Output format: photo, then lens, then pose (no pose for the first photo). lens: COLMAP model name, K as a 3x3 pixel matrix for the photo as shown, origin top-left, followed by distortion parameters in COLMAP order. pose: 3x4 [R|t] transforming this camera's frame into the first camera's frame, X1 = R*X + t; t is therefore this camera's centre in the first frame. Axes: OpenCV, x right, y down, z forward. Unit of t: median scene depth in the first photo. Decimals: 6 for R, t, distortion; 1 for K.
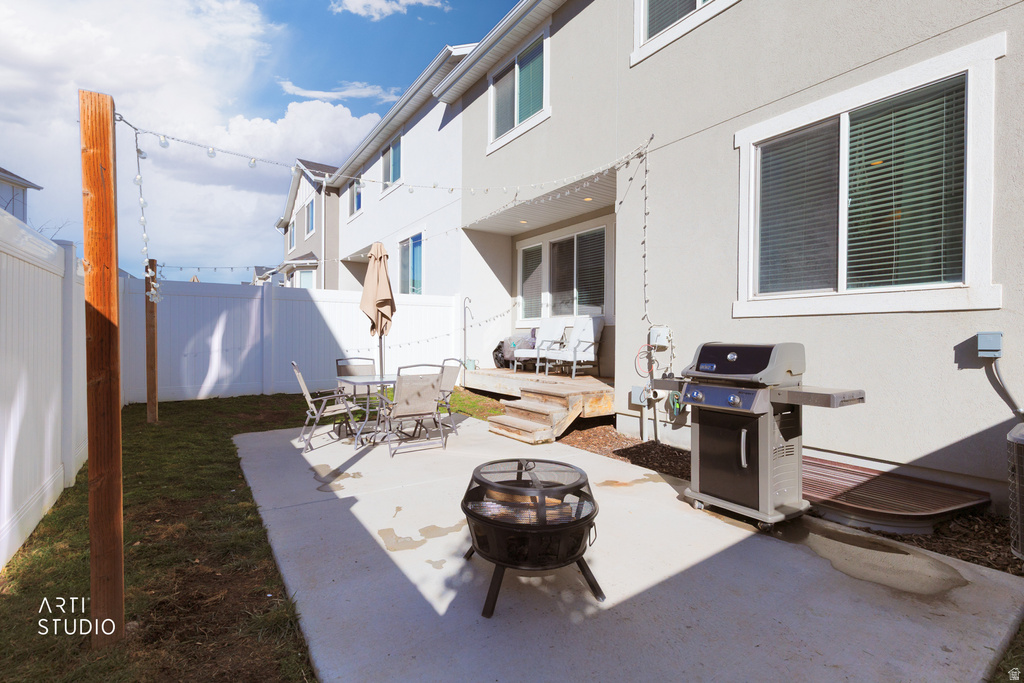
lens RADIAL K [[457.7, 0, 516.8], [0, 457.7, 339.6], [0, 0, 1]] dist [0.011551, 0.000283]
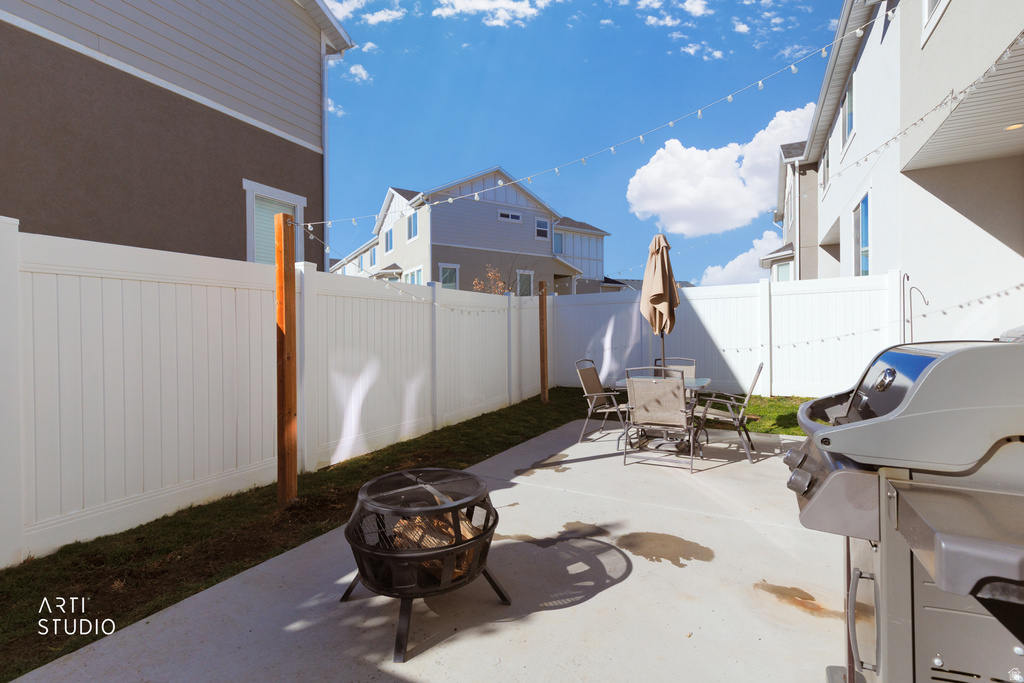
lens RADIAL K [[457.7, 0, 516.8], [0, 457.7, 339.6], [0, 0, 1]] dist [0.011551, 0.000283]
pose [[0.456625, -0.006295, -0.889637, 0.305387], [0.009980, 0.999948, -0.001952, -0.000096], [0.889603, -0.007987, 0.456664, 0.246699]]
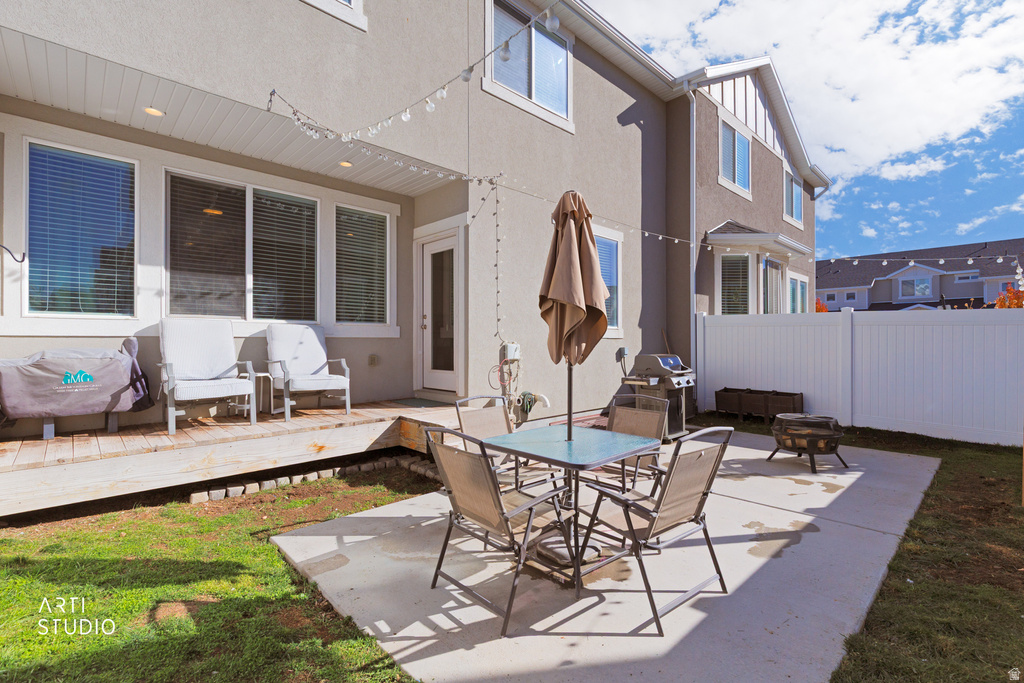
lens RADIAL K [[457.7, 0, 516.8], [0, 457.7, 339.6], [0, 0, 1]] dist [0.011551, 0.000283]
pose [[-0.147943, -0.003252, 0.988991, -0.645653], [0.002130, 0.999991, 0.003607, -0.031563], [-0.988994, 0.002640, -0.147935, 0.891763]]
